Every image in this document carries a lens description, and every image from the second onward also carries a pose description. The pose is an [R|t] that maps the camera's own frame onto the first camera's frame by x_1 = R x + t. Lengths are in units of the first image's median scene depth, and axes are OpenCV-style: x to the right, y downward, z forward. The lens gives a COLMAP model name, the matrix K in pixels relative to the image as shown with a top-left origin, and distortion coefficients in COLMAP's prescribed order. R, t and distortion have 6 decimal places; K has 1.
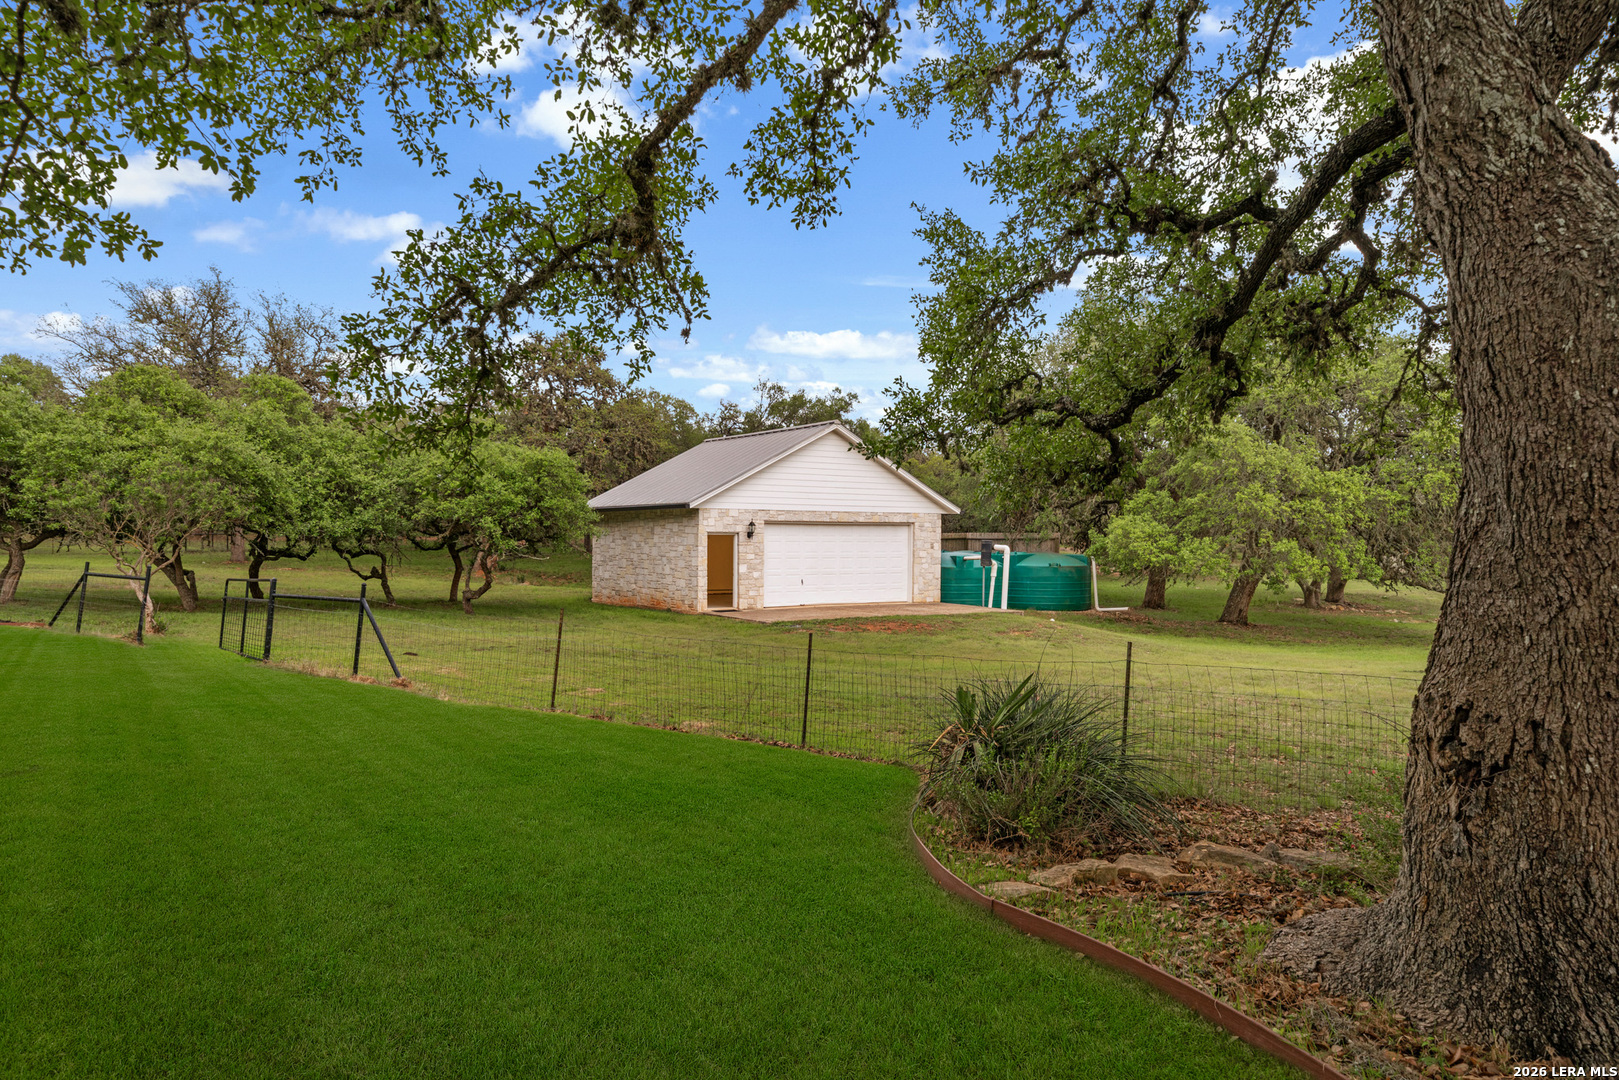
lens RADIAL K [[1084.4, 0, 809.5], [0, 1084.4, 540.0], [0, 0, 1]] dist [-0.004491, -0.001329]
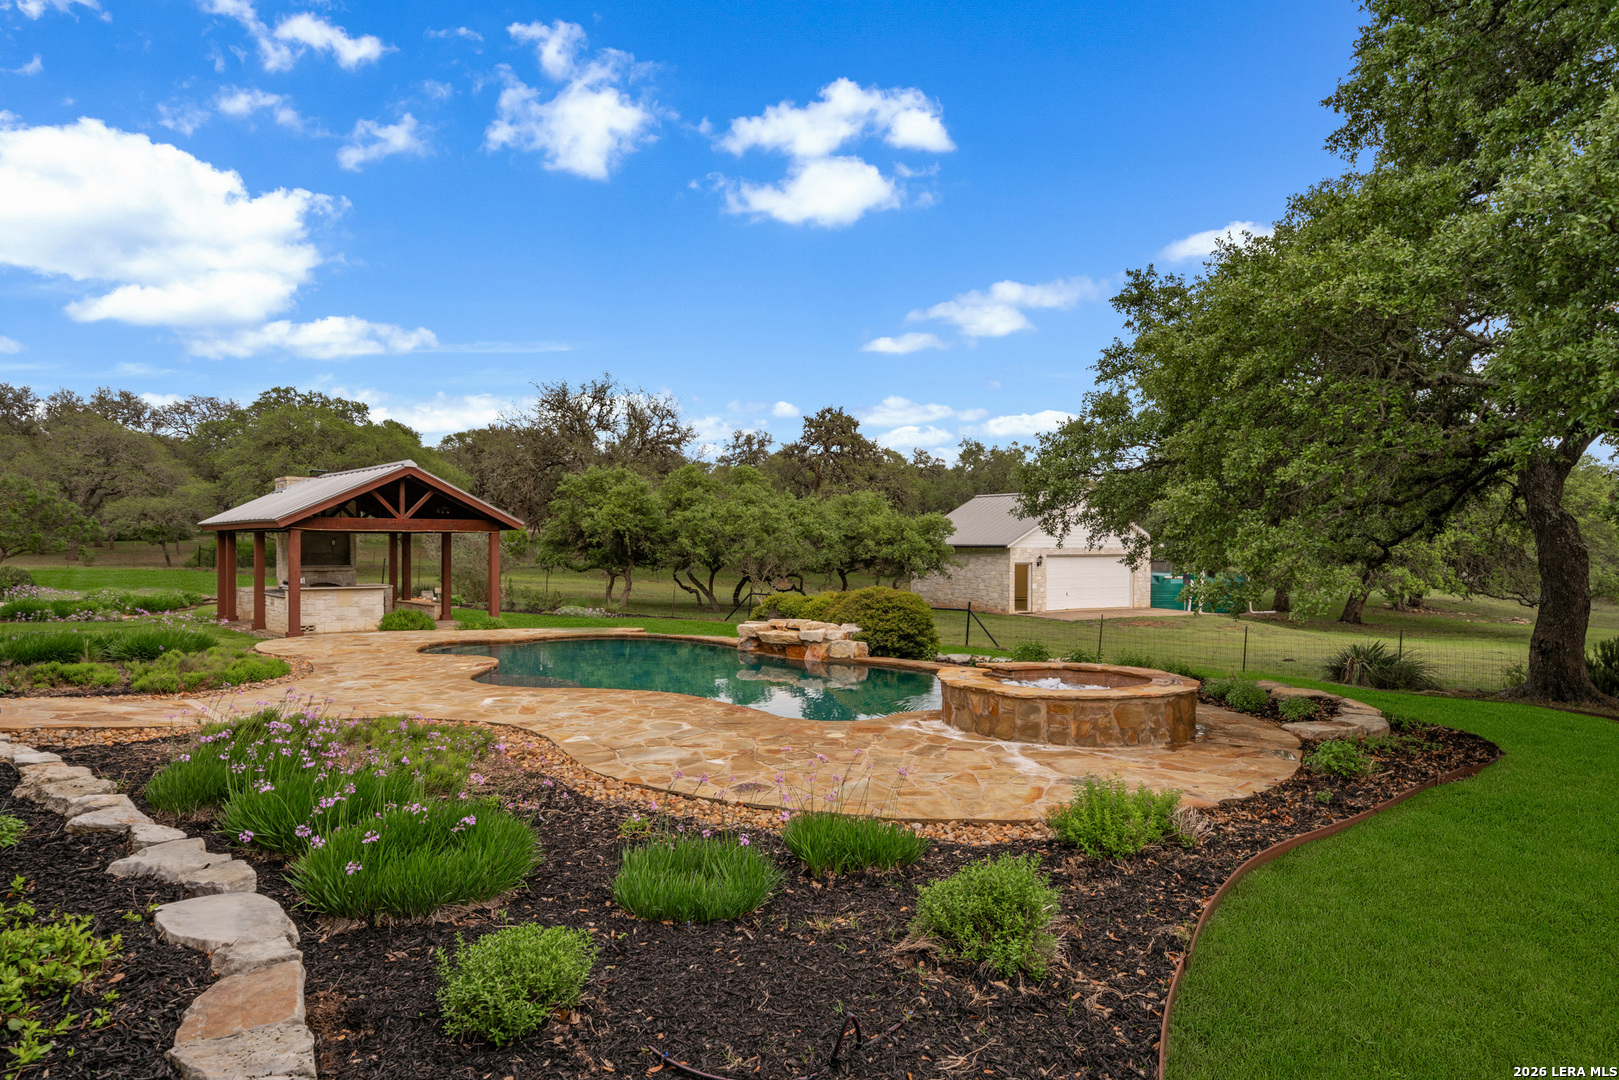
lens RADIAL K [[981.7, 0, 809.5], [0, 981.7, 540.0], [0, 0, 1]] dist [-0.002936, -0.001134]
pose [[0.996931, -0.002899, -0.078226, -0.268948], [0.002509, 0.999984, -0.005086, -0.032575], [0.078239, 0.004874, 0.996923, -0.420734]]
